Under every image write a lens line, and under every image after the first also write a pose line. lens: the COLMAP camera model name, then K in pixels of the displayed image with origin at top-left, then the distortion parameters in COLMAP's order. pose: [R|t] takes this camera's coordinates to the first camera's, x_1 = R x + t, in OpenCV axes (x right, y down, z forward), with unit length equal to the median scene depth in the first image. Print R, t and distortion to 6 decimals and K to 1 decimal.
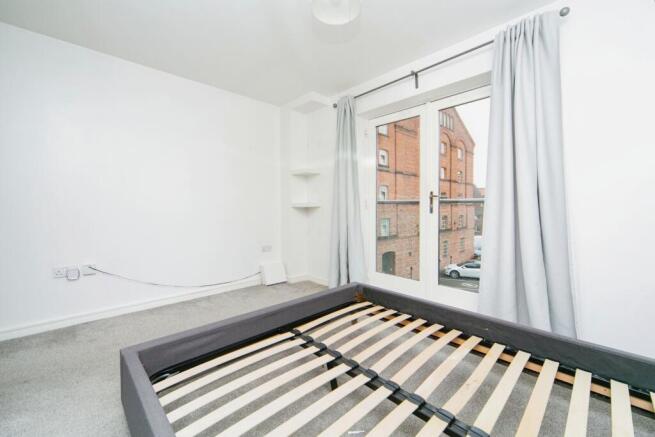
lens RADIAL K [[264.8, 0, 329.1], [0, 264.8, 217.8], [0, 0, 1]] dist [-0.011937, -0.000074]
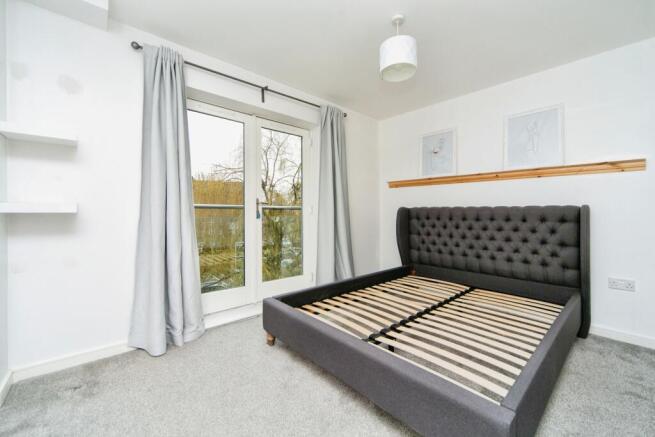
lens RADIAL K [[264.8, 0, 329.0], [0, 264.8, 217.0], [0, 0, 1]] dist [-0.011937, -0.000074]
pose [[0.032105, -0.023259, 0.999214, -0.925880], [0.027203, 0.999379, 0.022388, -0.056150], [-0.999114, 0.026463, 0.032717, 0.892562]]
